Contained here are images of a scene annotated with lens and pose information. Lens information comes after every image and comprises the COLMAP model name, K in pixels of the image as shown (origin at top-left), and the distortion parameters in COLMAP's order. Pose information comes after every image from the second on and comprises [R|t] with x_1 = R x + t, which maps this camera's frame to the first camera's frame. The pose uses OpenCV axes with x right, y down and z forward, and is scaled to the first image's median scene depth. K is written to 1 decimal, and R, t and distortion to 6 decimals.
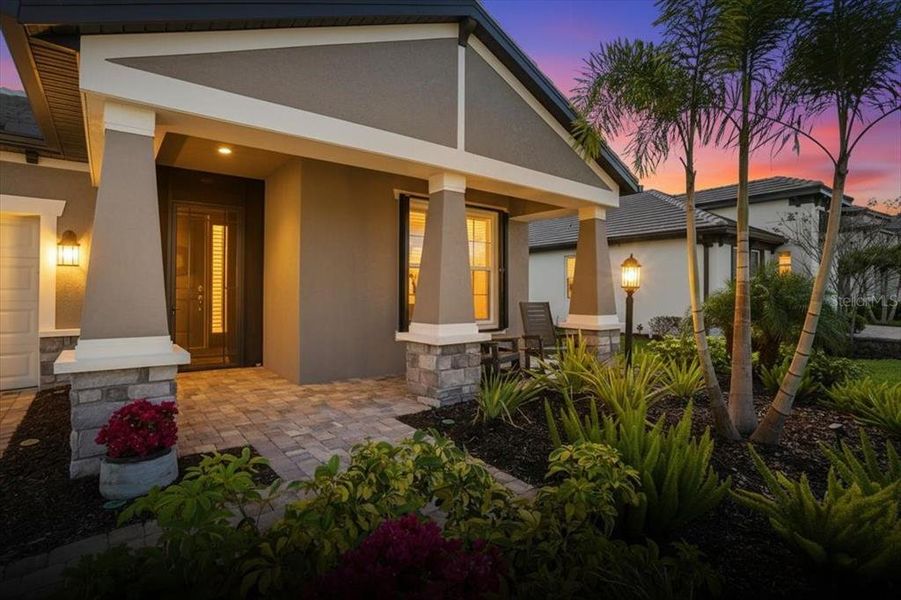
lens RADIAL K [[433.6, 0, 449.4], [0, 433.6, 287.3], [0, 0, 1]] dist [-0.065453, 0.028493]
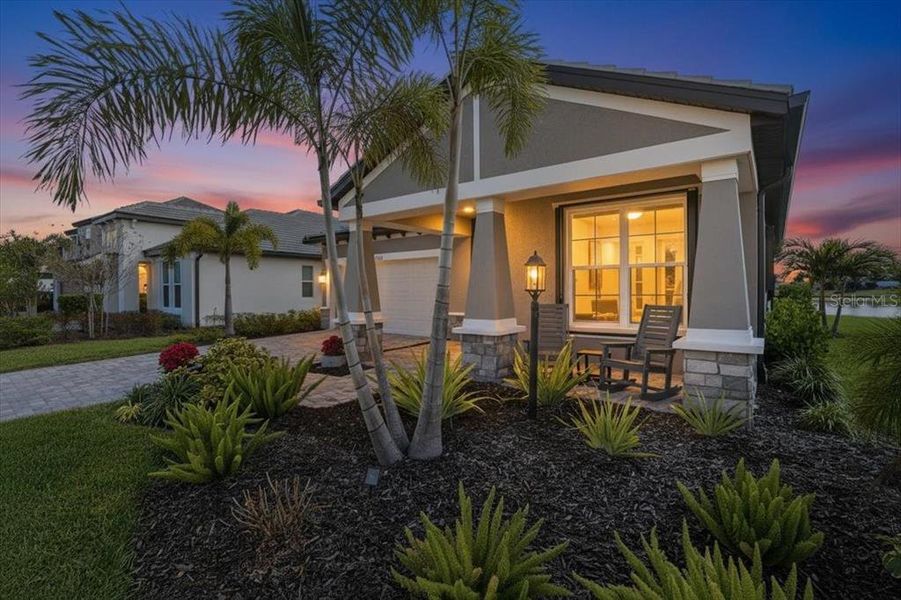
lens RADIAL K [[422.6, 0, 451.8], [0, 422.6, 295.0], [0, 0, 1]] dist [-0.064671, 0.025609]
pose [[0.232420, 0.008208, -0.972581, 1.194957], [0.019452, 0.999725, 0.013085, -0.004104], [0.972421, -0.021960, 0.232196, 0.638407]]
